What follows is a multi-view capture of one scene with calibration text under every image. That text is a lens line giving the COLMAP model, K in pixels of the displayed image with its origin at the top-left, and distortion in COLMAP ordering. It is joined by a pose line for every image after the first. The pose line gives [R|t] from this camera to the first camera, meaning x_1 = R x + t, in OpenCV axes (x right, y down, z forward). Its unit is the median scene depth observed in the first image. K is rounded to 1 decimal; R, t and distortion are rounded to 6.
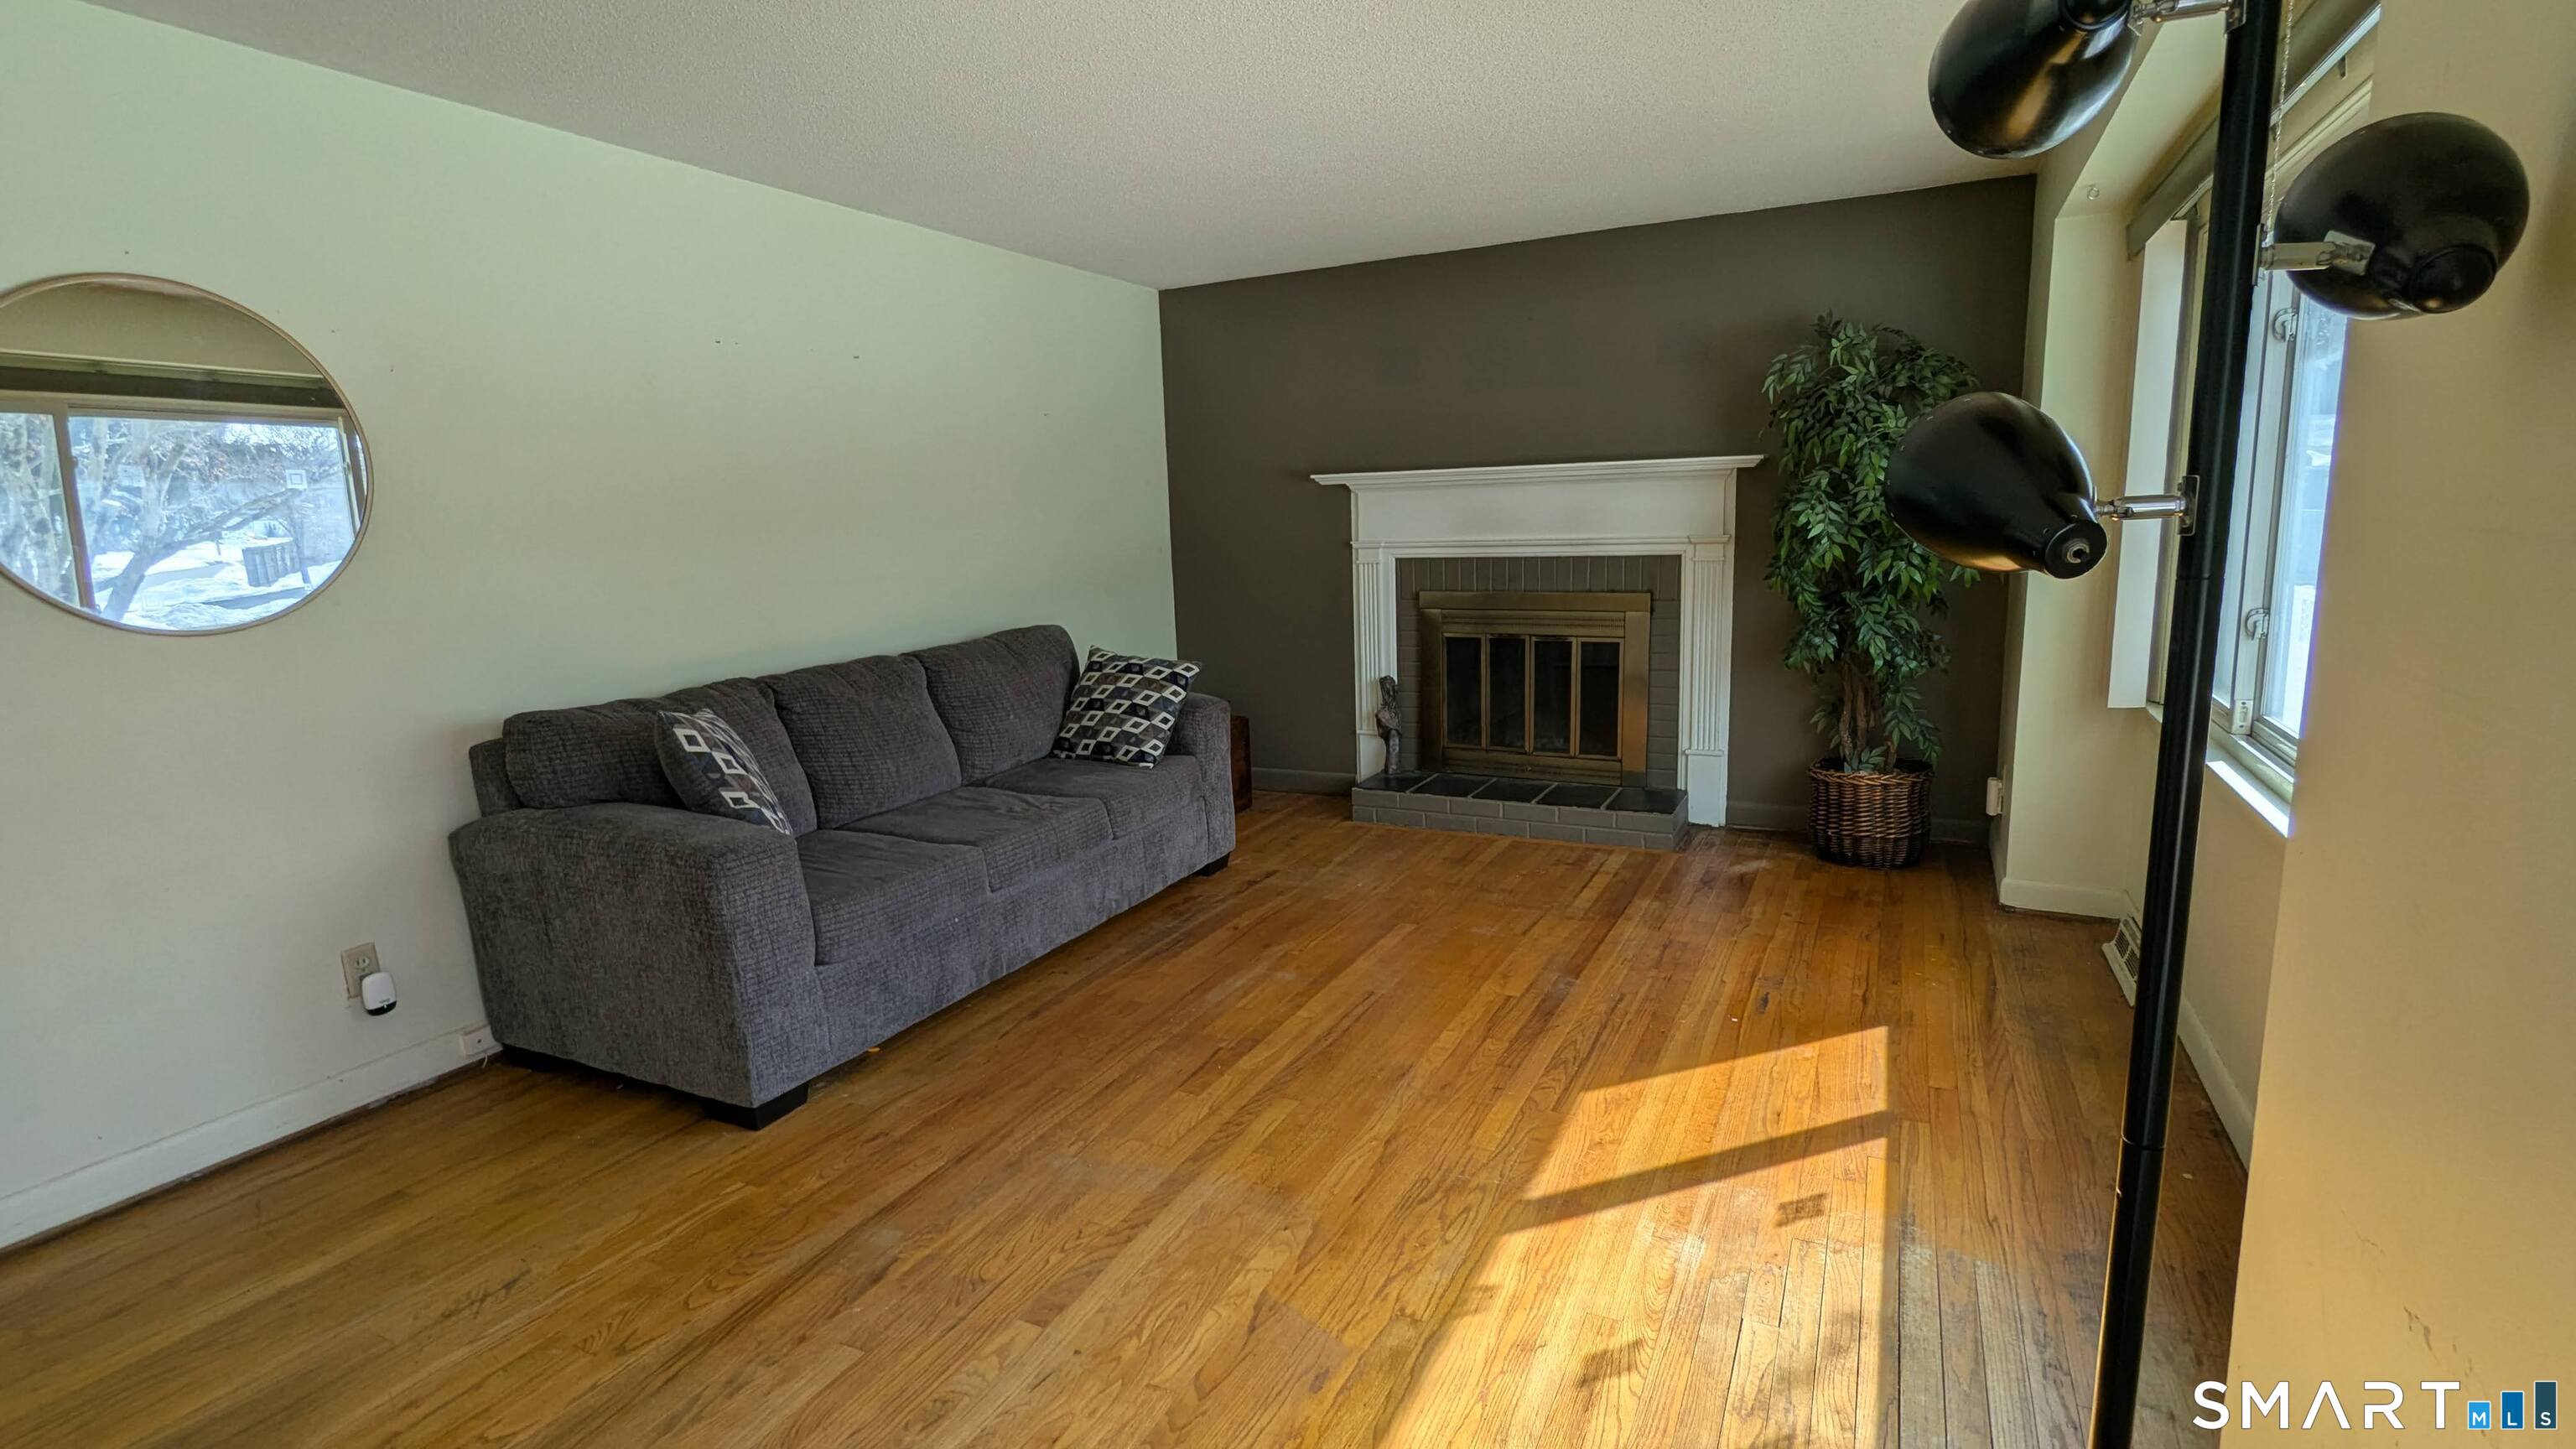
lens RADIAL K [[1213.6, 0, 1295.4], [0, 1213.6, 728.7], [0, 0, 1]] dist [-0.001272, -0.000343]
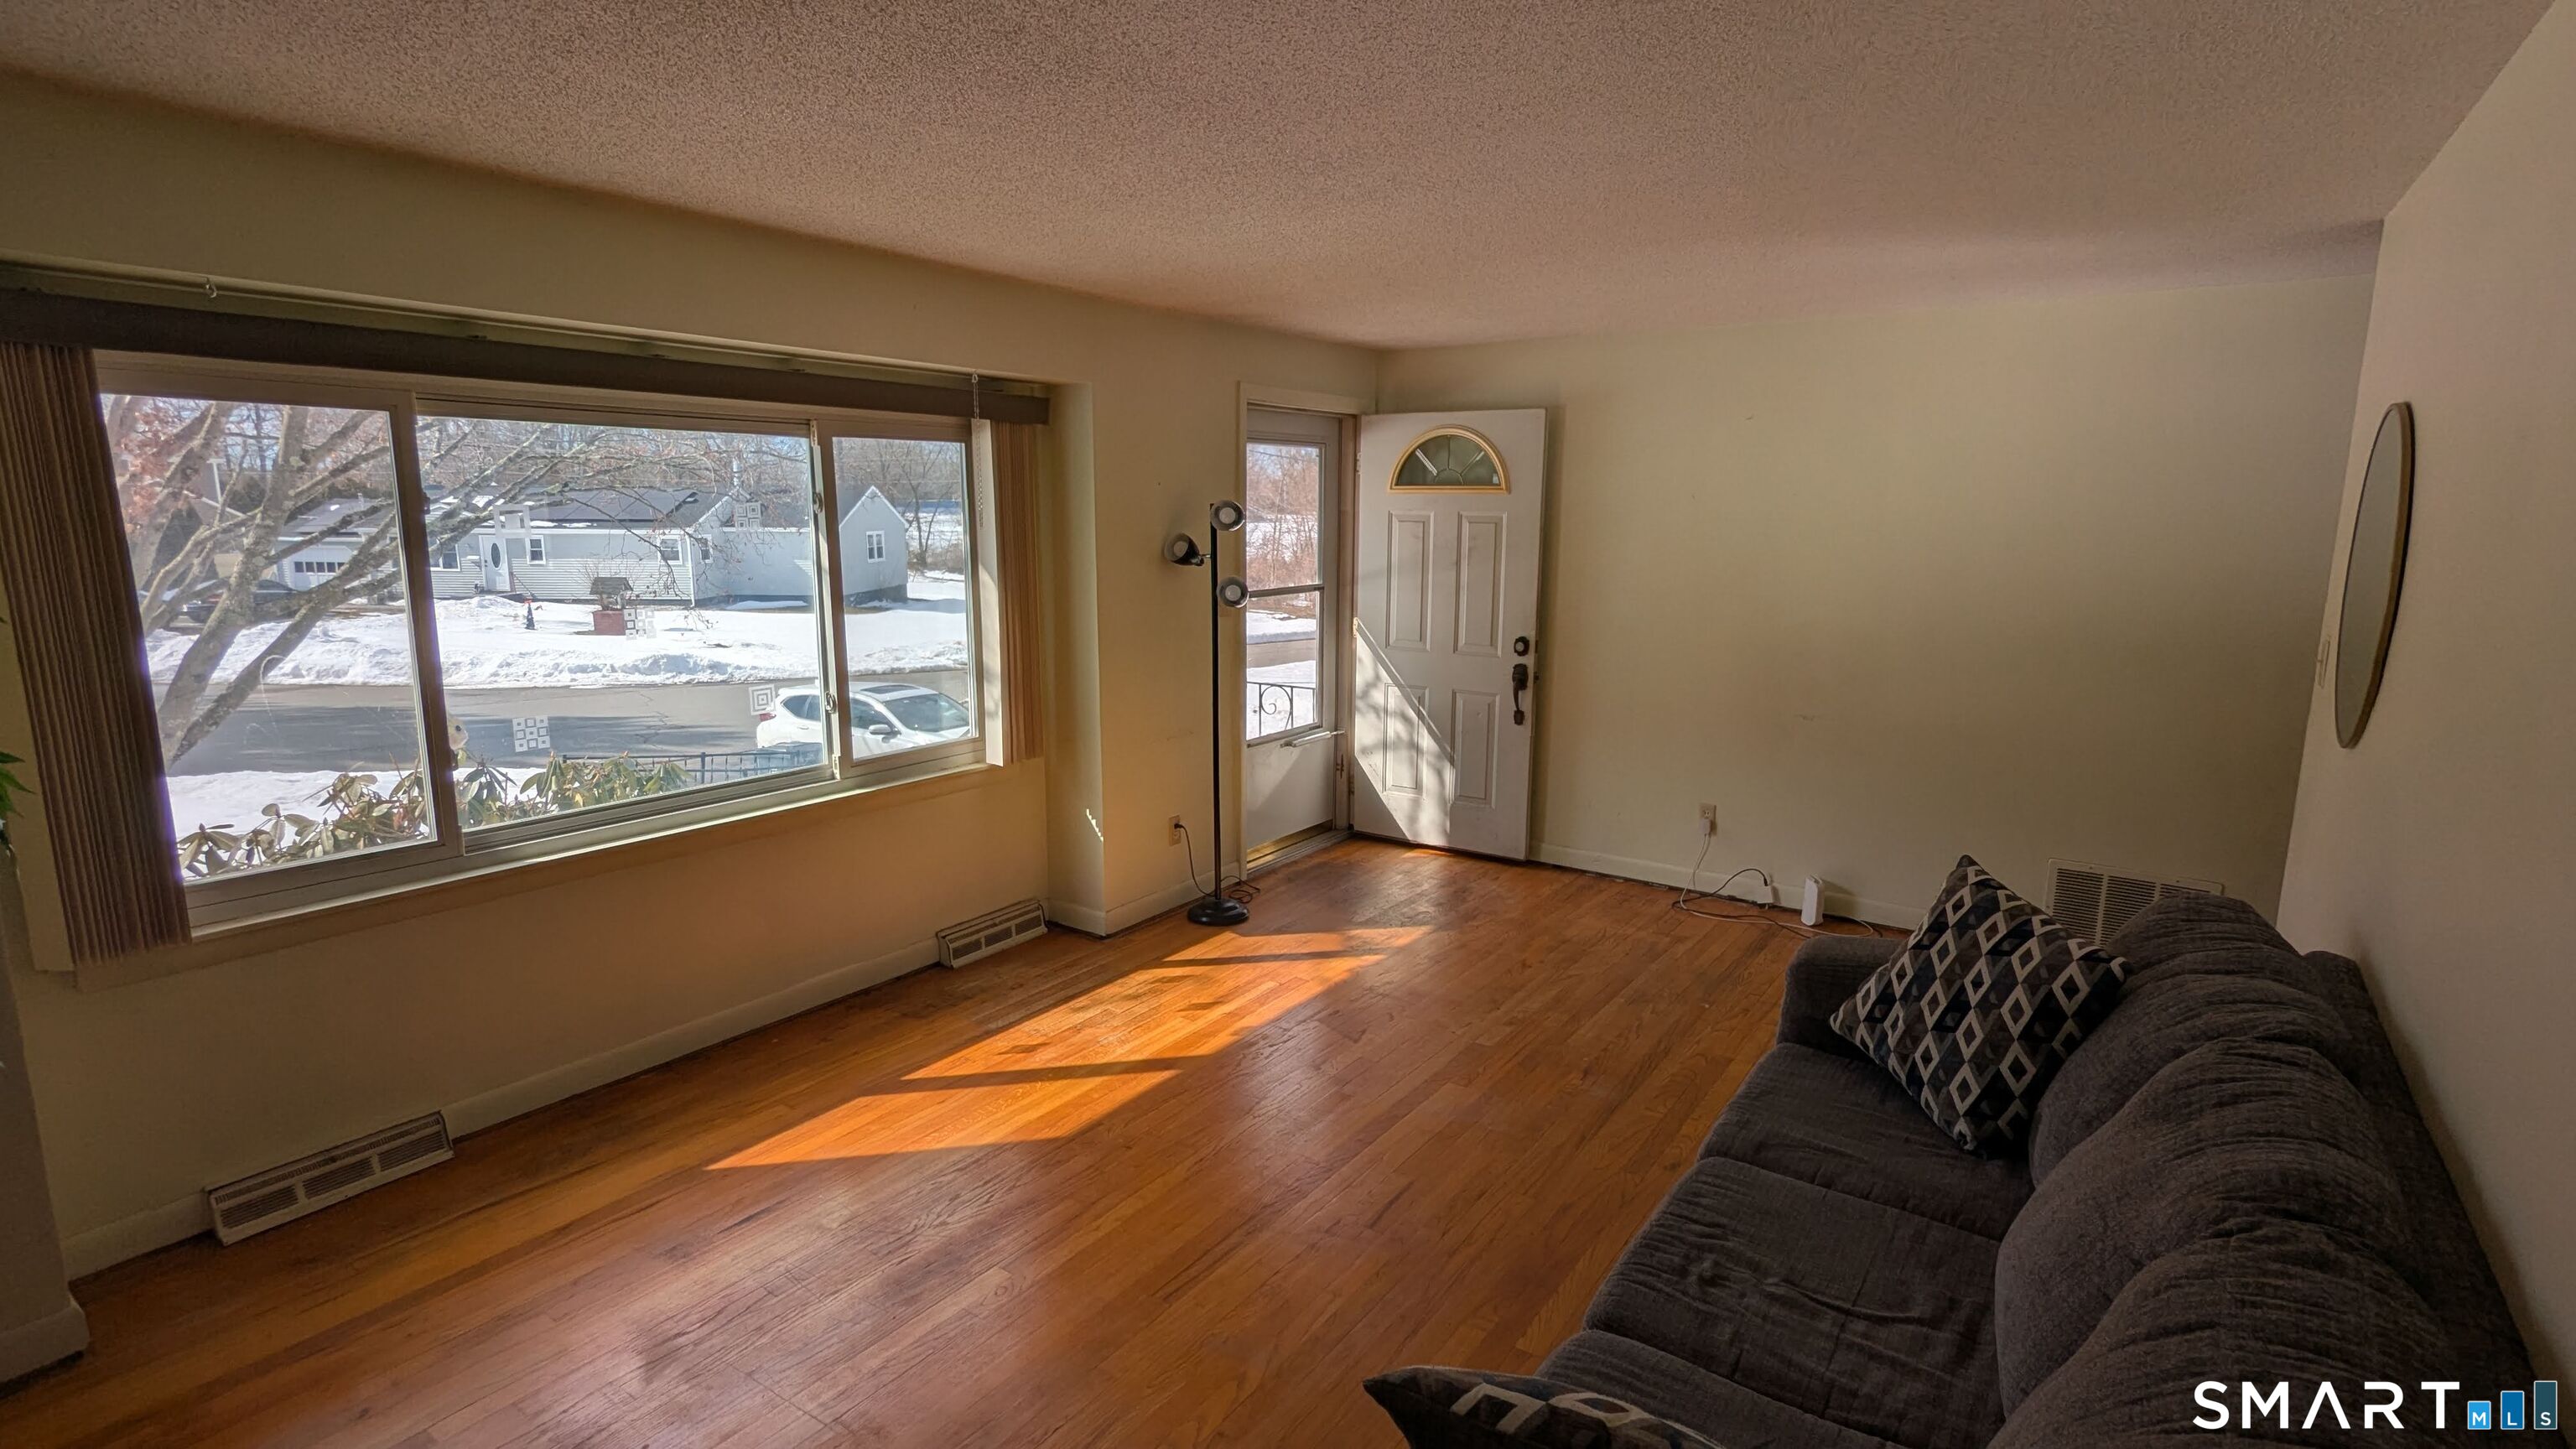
lens RADIAL K [[1213.6, 0, 1295.4], [0, 1213.6, 728.7], [0, 0, 1]] dist [-0.001272, -0.000343]
pose [[-0.988714, -0.000989, 0.149811, -0.189659], [0.050757, 0.938626, 0.341182, -0.546455], [-0.140954, 0.344935, -0.927983, 2.316399]]
